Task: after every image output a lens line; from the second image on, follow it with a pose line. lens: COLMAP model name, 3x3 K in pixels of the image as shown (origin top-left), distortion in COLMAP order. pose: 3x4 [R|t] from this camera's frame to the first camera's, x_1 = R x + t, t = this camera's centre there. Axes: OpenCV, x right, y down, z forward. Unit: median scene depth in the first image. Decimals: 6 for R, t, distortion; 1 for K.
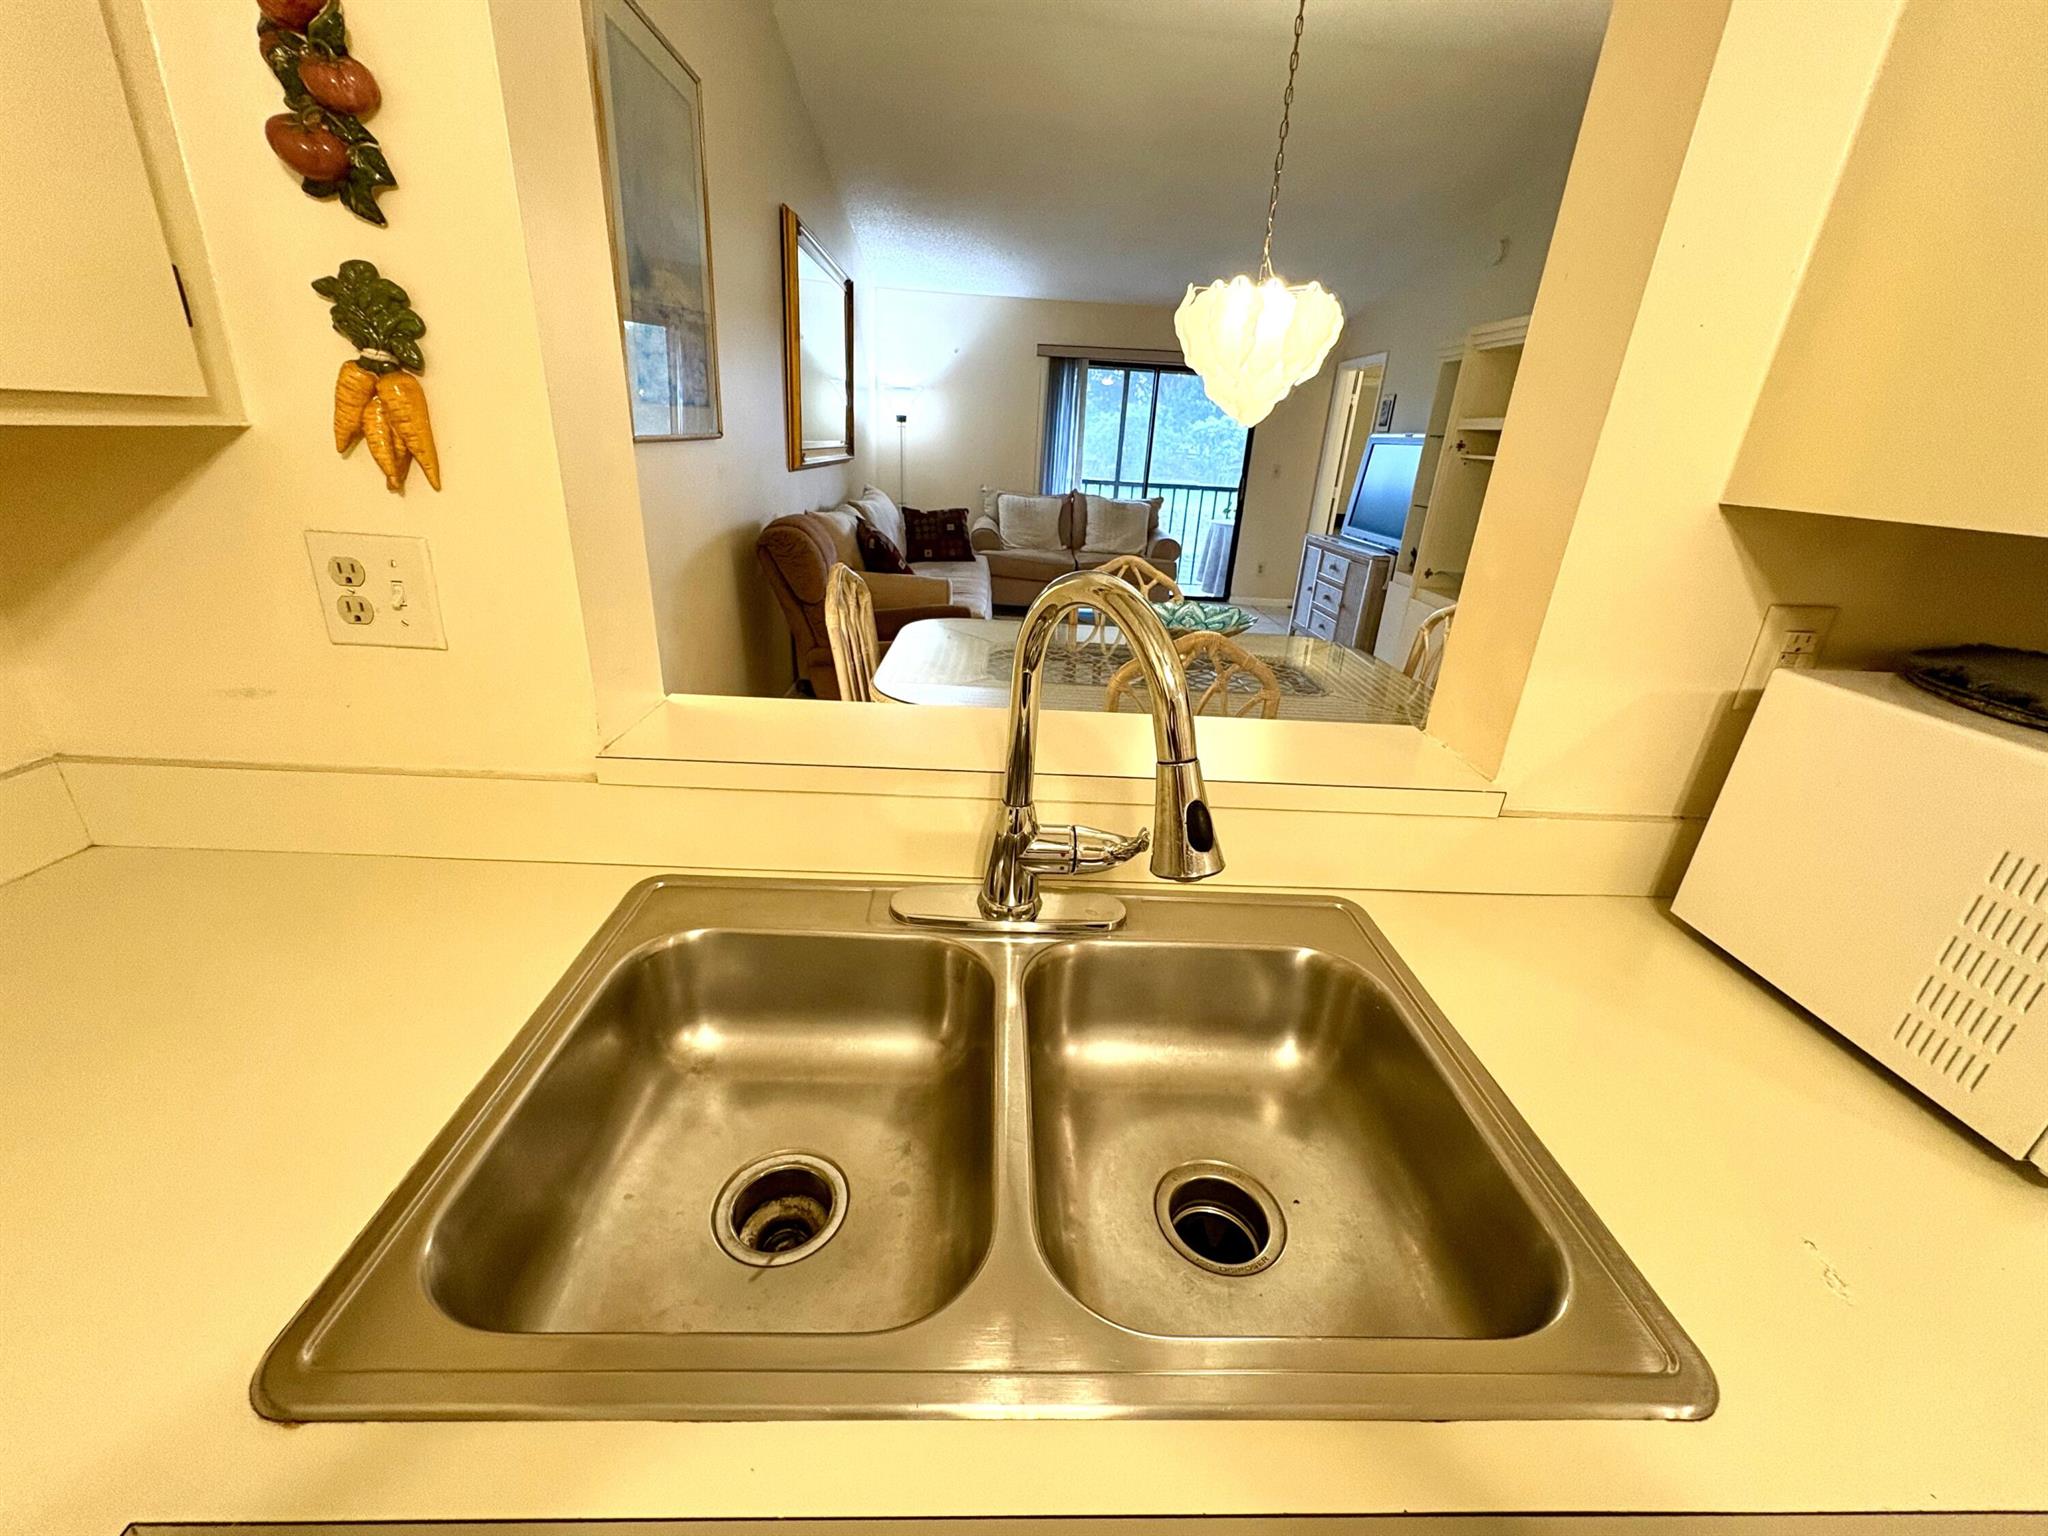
lens RADIAL K [[816.7, 0, 1022.3], [0, 816.7, 769.8], [0, 0, 1]] dist [0.000393, 0.000231]
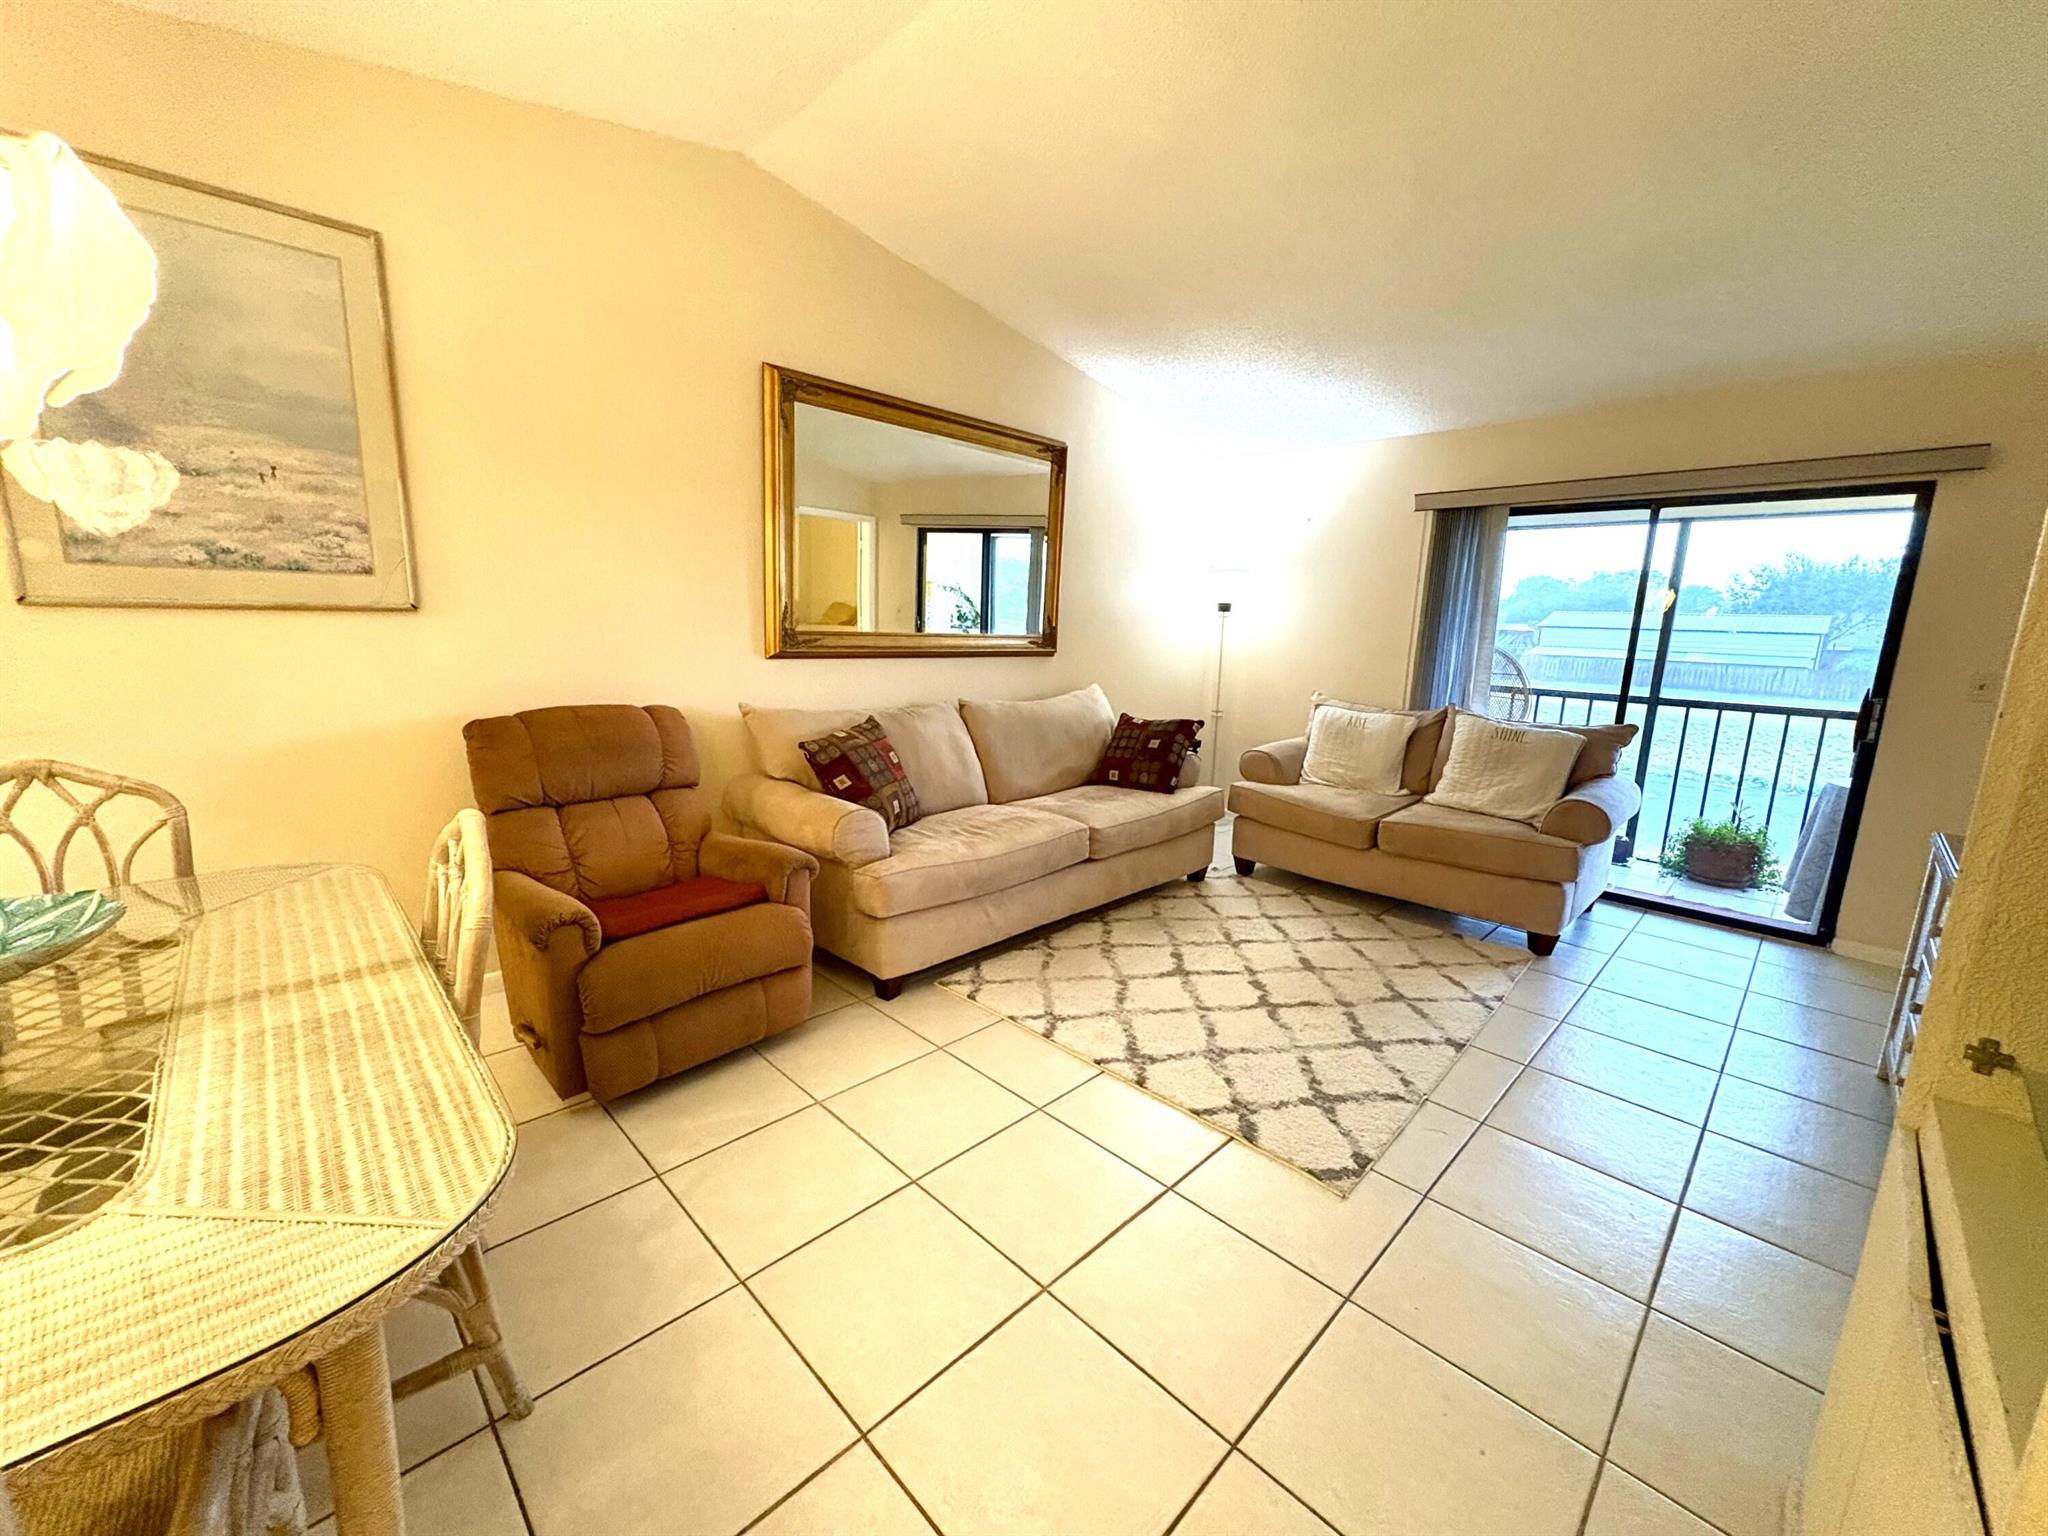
lens RADIAL K [[816.7, 0, 1022.5], [0, 816.7, 766.6], [0, 0, 1]] dist [0.000393, 0.000231]
pose [[0.684112, 0.103157, -0.722045, 0.342242], [-0.273785, 0.953877, -0.123124, -0.158007], [0.676042, 0.281916, 0.680802, 0.442940]]
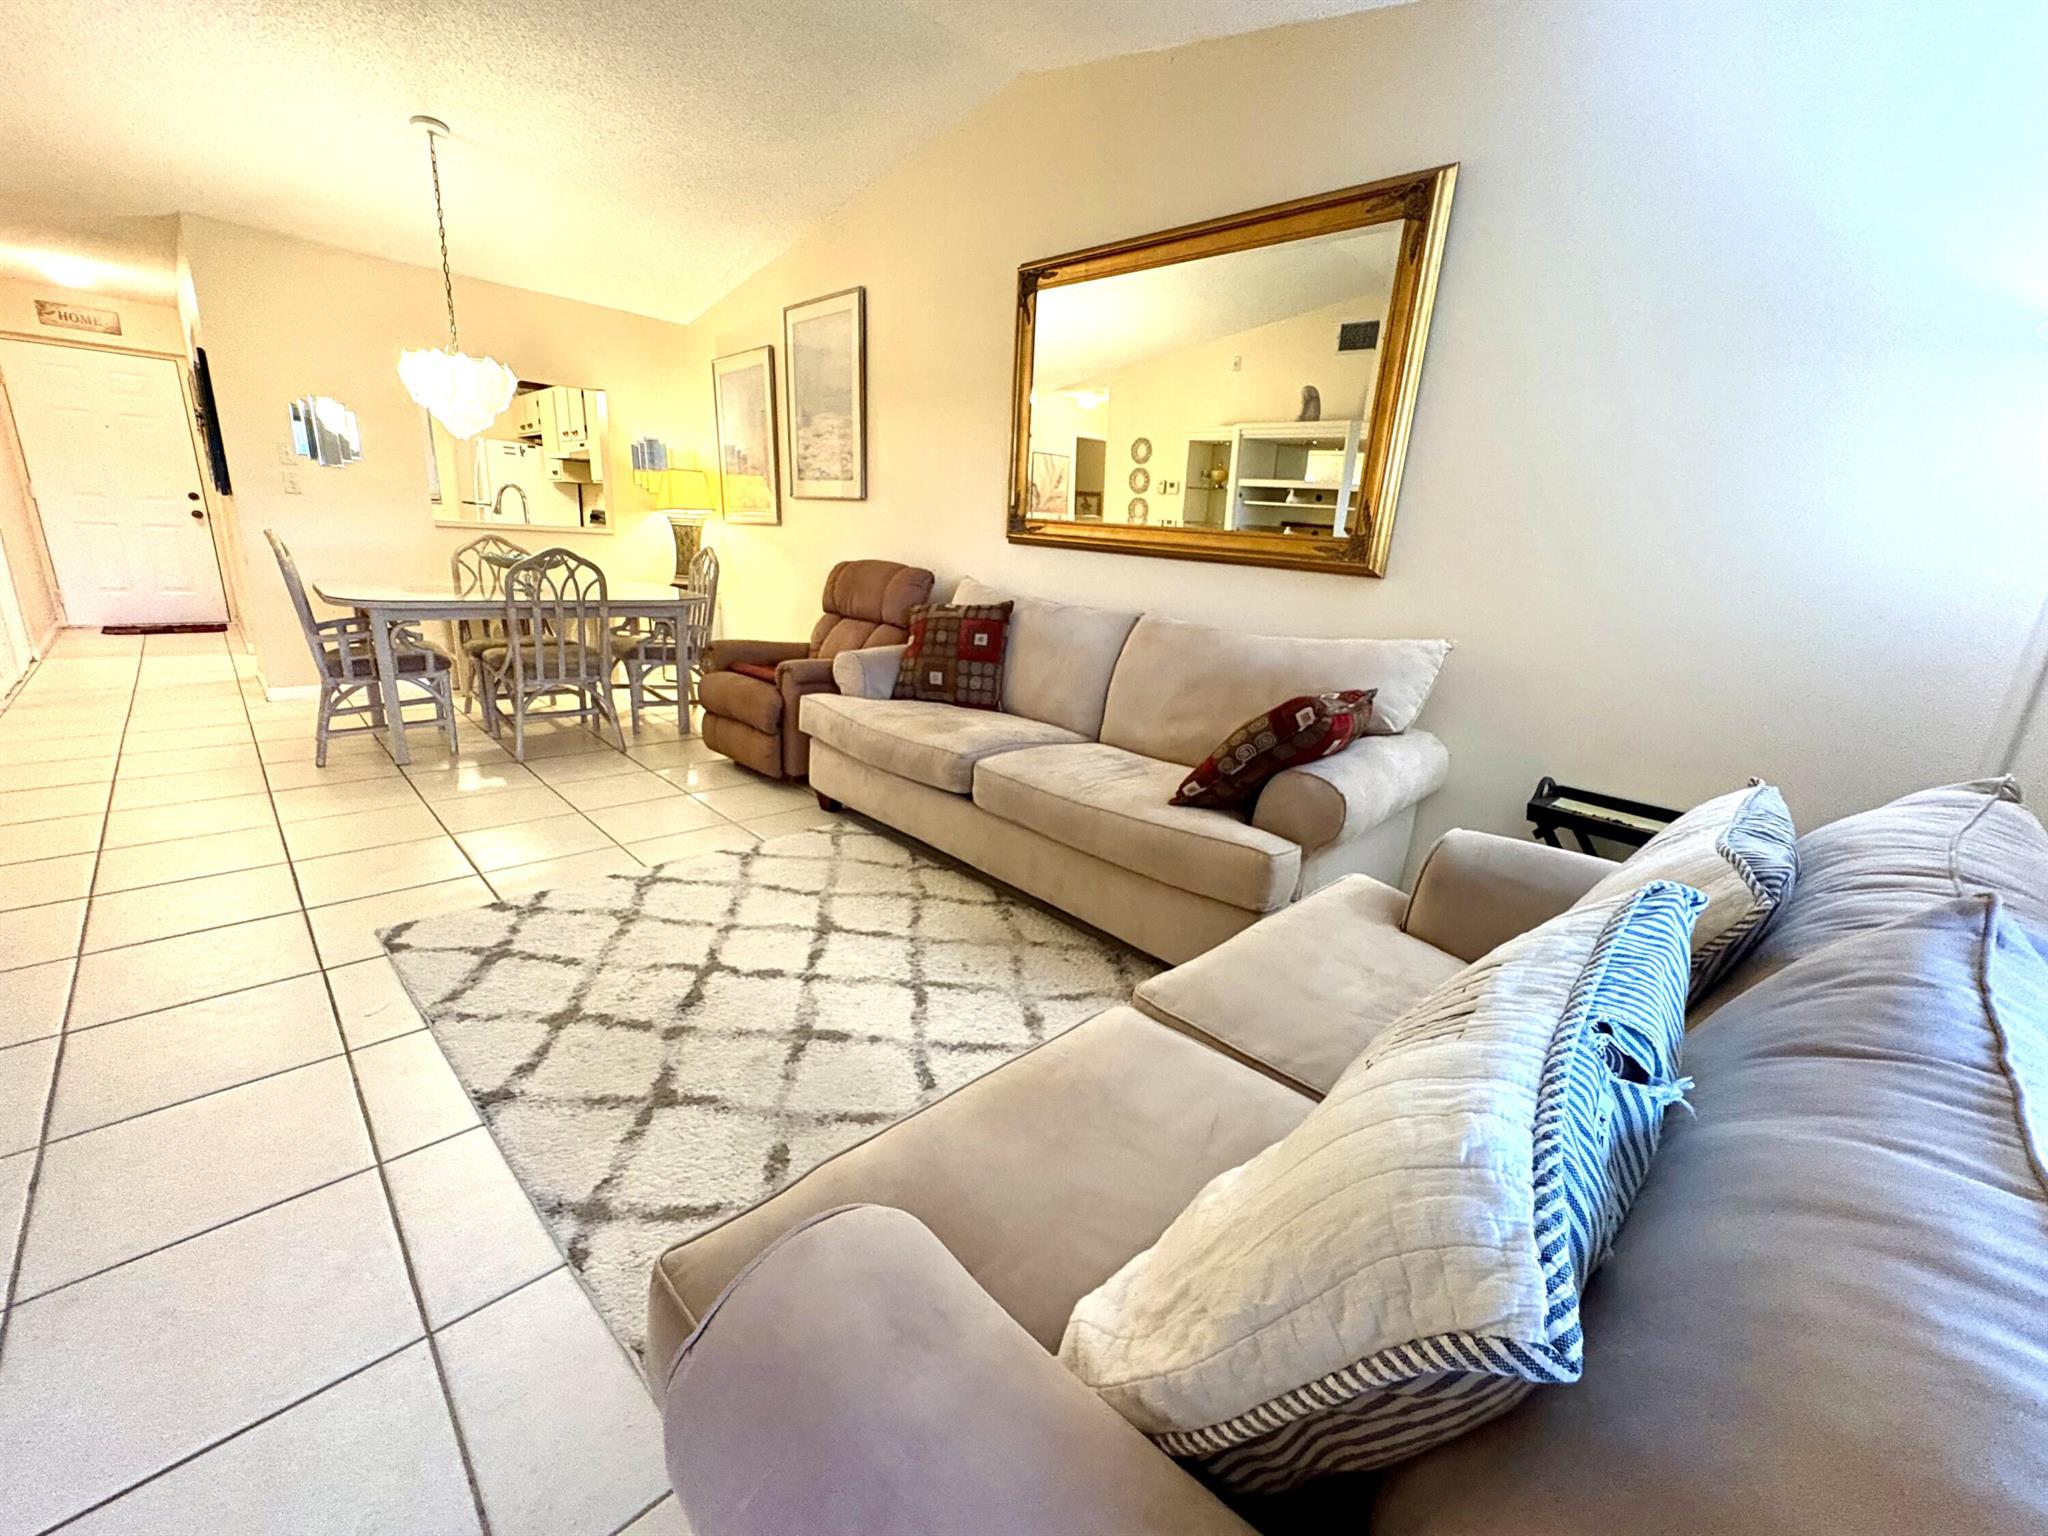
lens RADIAL K [[816.7, 0, 1024.2], [0, 816.7, 770.2], [0, 0, 1]] dist [0.000393, 0.000231]
pose [[-0.728200, 0.093185, -0.679000, 0.243811], [-0.354407, 0.796774, 0.489435, -0.423873], [0.586617, 0.597049, -0.547186, 1.144454]]
